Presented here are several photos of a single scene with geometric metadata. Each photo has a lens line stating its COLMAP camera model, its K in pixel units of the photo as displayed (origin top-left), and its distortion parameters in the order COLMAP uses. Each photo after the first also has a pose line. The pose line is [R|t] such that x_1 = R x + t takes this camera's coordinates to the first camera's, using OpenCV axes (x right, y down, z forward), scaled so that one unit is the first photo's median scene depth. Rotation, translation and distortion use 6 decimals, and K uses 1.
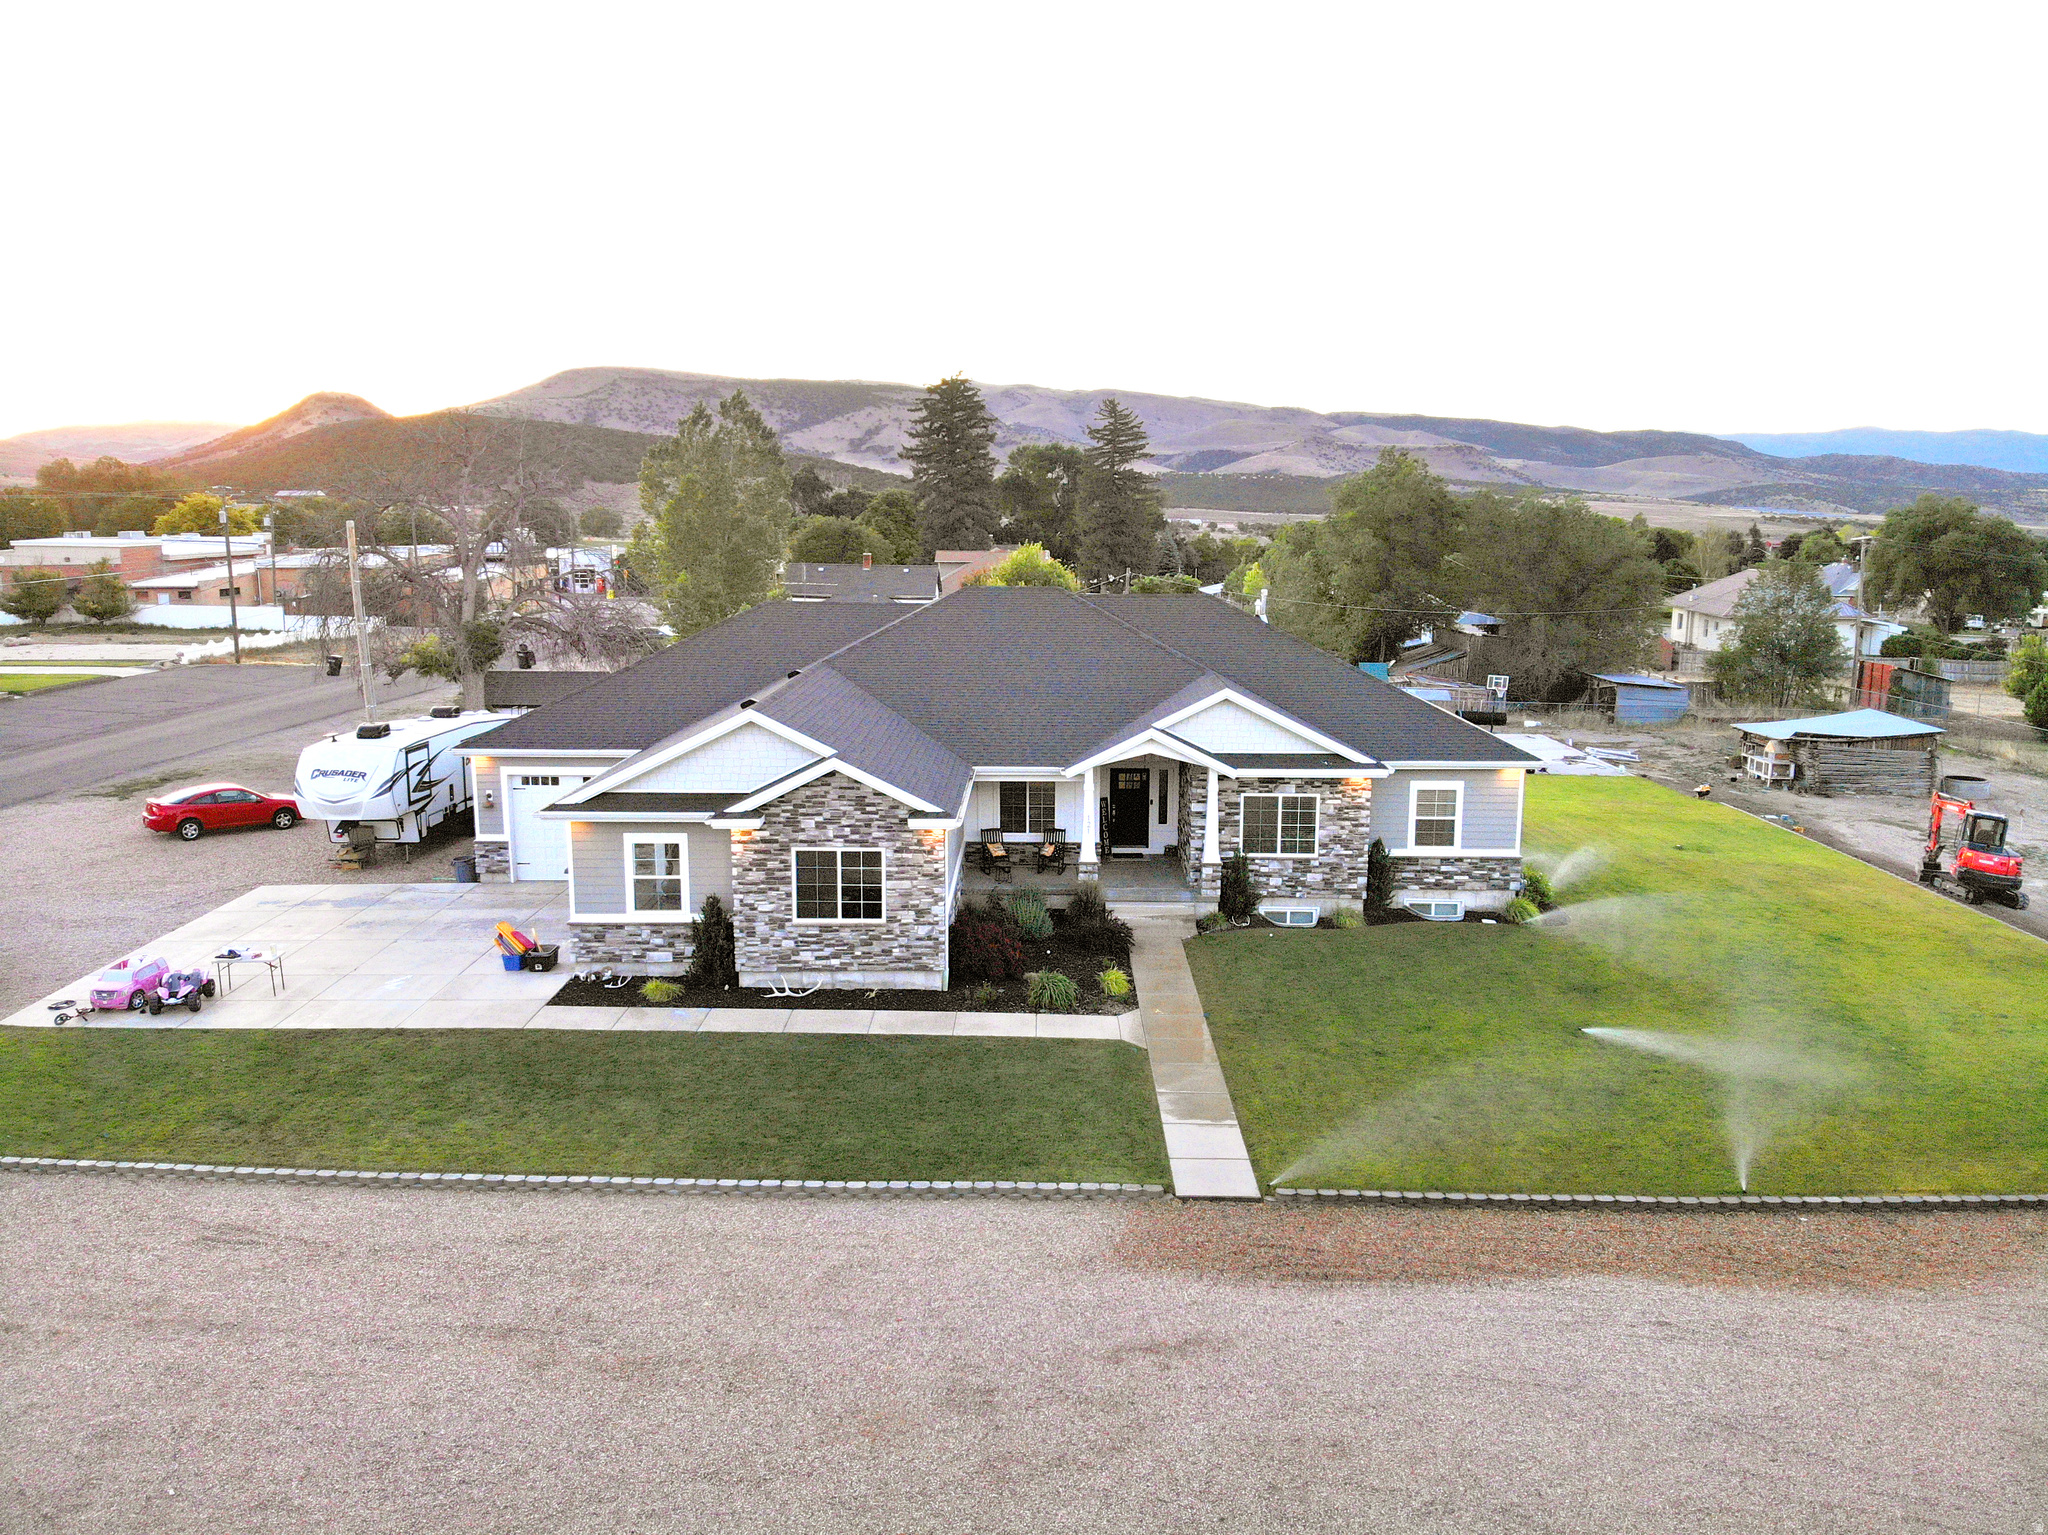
lens RADIAL K [[1523.1, 0, 1024.0], [0, 1523.1, 767.5], [0, 0, 1]] dist [0.133569, -0.263097]
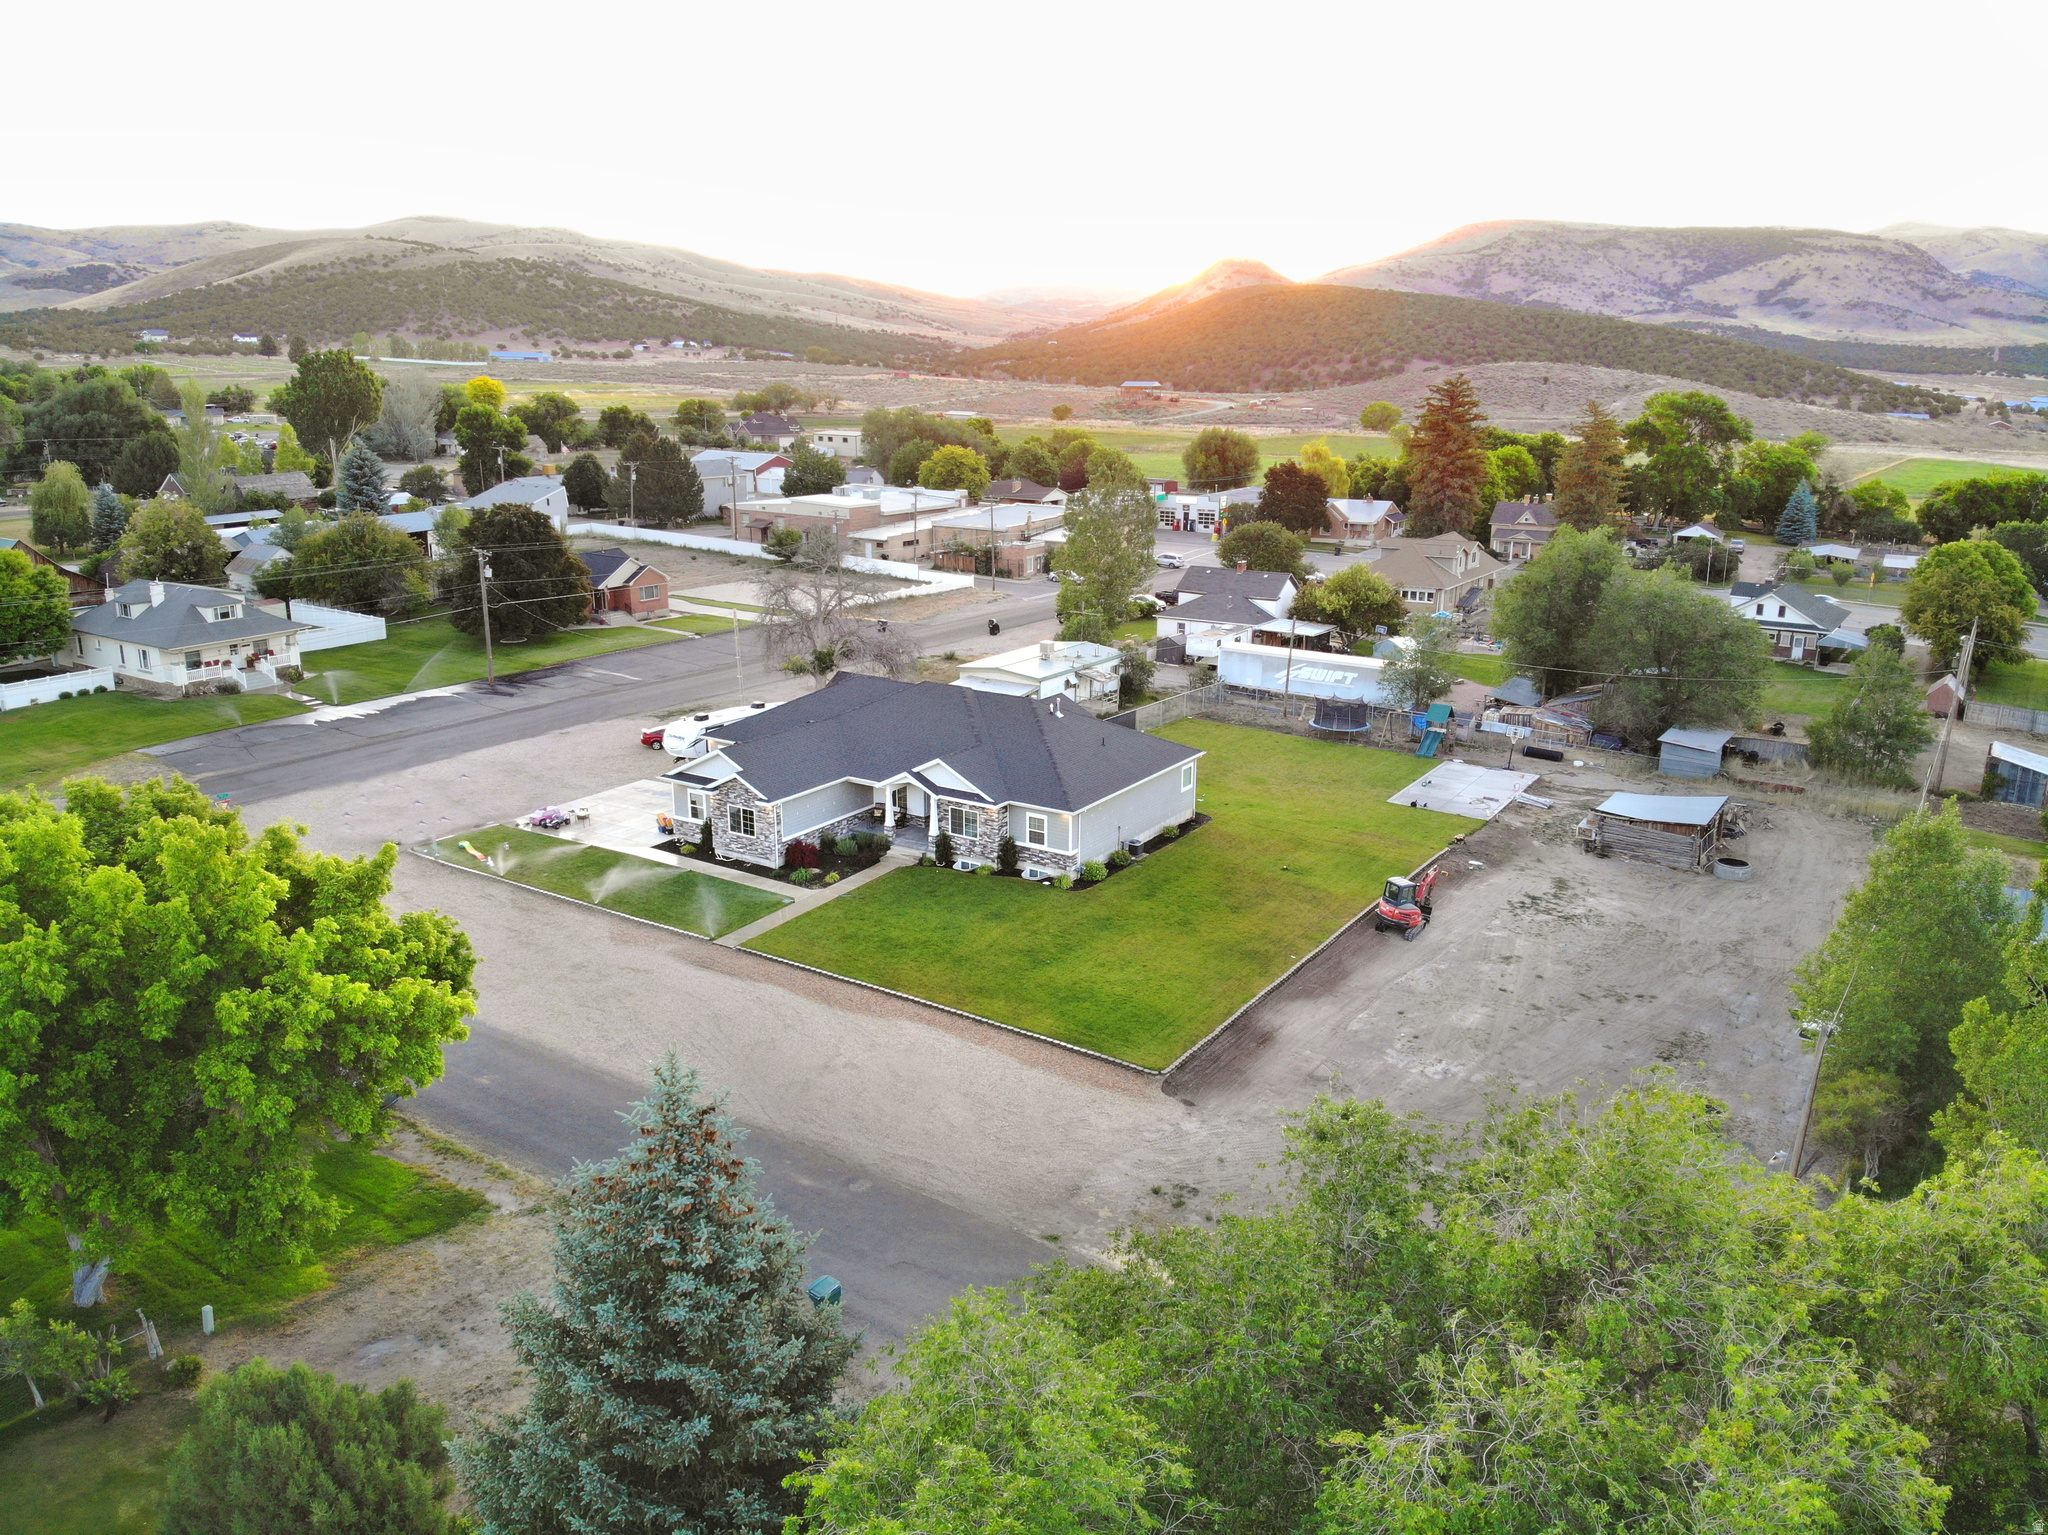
lens RADIAL K [[1523.1, 0, 1024.0], [0, 1523.1, 767.5], [0, 0, 1]] dist [0.133569, -0.263097]
pose [[0.848313, 0.140968, -0.510385, 1.327249], [-0.092795, 0.988572, 0.118808, -0.303465], [0.521300, -0.053425, 0.851699, -0.786742]]
